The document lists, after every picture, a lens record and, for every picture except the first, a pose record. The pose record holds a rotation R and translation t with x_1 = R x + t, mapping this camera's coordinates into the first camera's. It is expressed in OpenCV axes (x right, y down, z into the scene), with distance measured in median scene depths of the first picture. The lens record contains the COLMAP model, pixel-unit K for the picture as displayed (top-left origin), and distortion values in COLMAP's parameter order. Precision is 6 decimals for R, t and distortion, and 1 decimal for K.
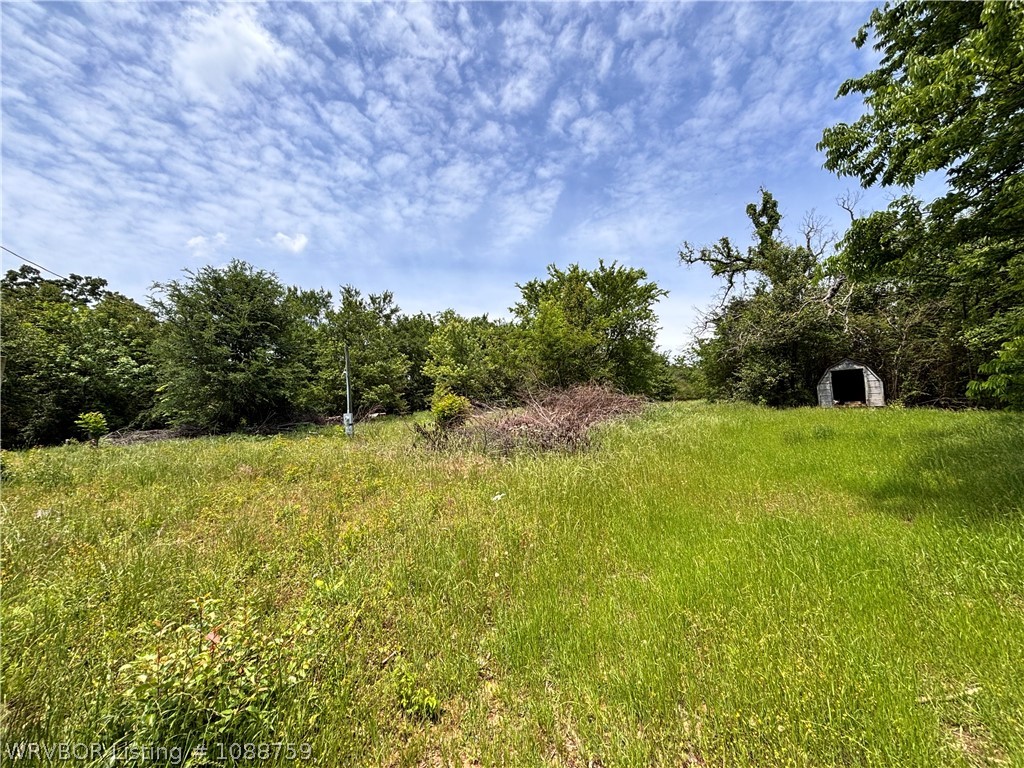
lens RADIAL K [[409.4, 0, 516.1], [0, 409.4, 380.5], [0, 0, 1]] dist [0.000157, -0.000491]
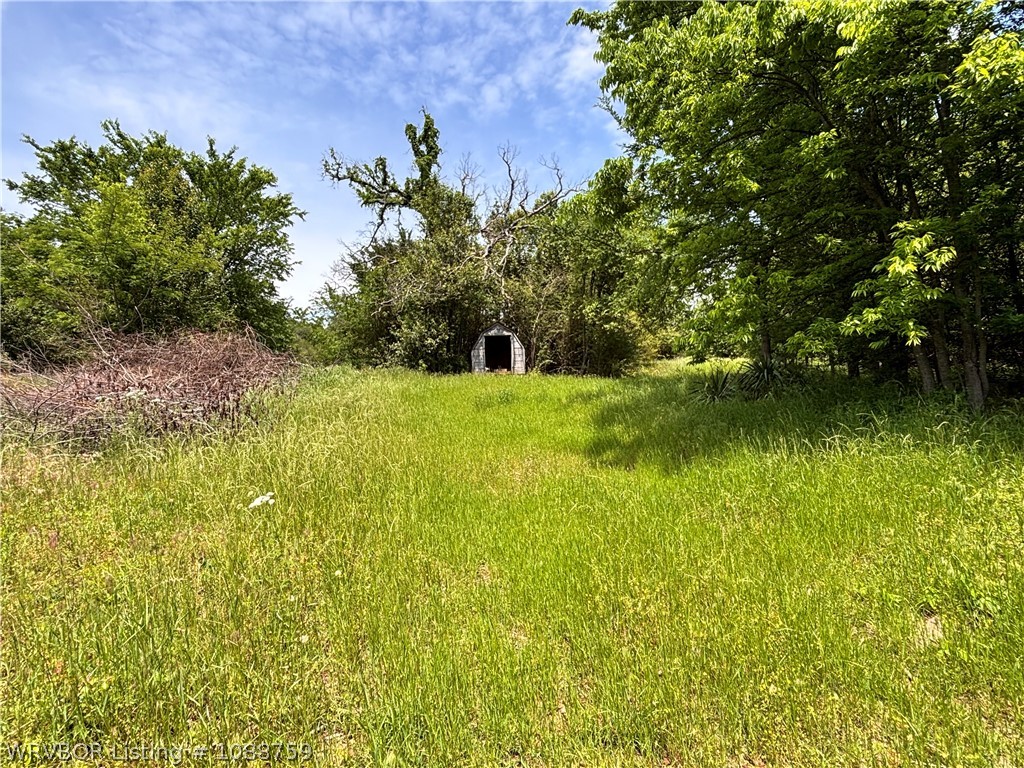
lens RADIAL K [[552.8, 0, 508.8], [0, 552.8, 389.3], [0, 0, 1]] dist [-0.012140, 0.002557]
pose [[0.722475, -0.006547, 0.691366, -0.044789], [-0.050798, 0.996750, 0.062522, 0.013086], [-0.689528, -0.080291, 0.719795, 0.041590]]
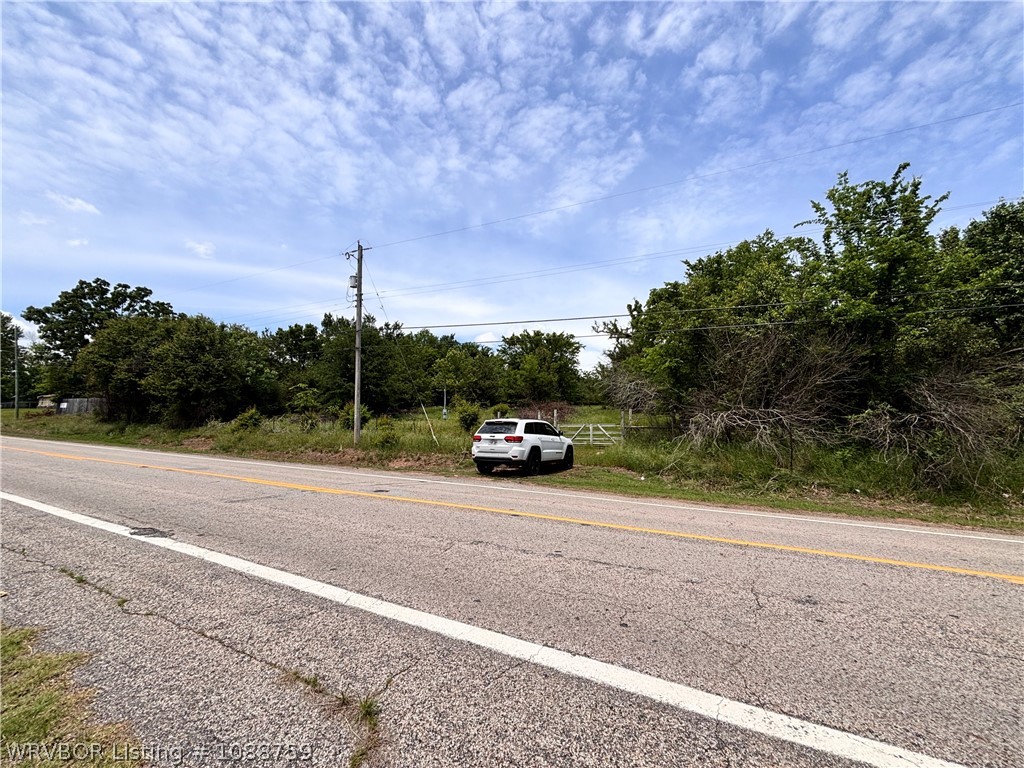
lens RADIAL K [[409.4, 0, 516.1], [0, 409.4, 380.5], [0, 0, 1]] dist [0.000157, -0.000491]
pose [[0.975085, 0.047731, 0.216634, -0.339274], [-0.049690, 0.998758, 0.003601, -0.063436], [-0.216193, -0.014276, 0.976246, -0.759789]]
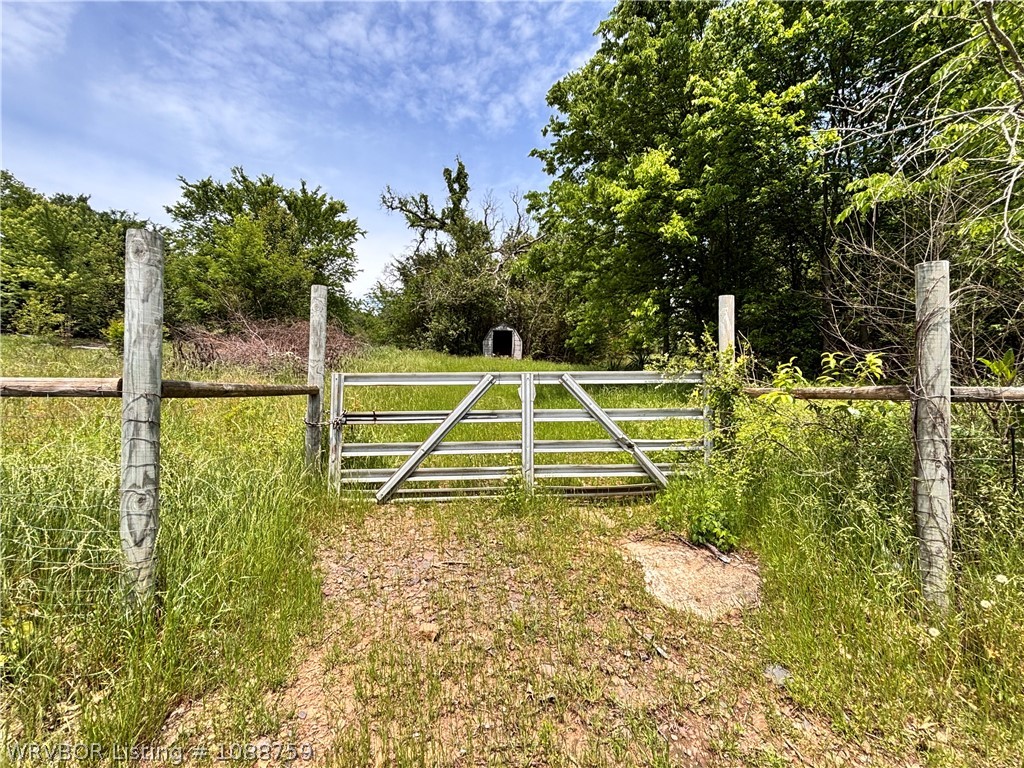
lens RADIAL K [[475.7, 0, 512.6], [0, 475.7, 389.8], [0, 0, 1]] dist [-0.016370, -0.000458]
pose [[0.743238, 0.012452, 0.668911, -0.132442], [-0.102418, 0.990159, 0.095366, 0.010336], [-0.661141, -0.139388, 0.737199, -0.119429]]
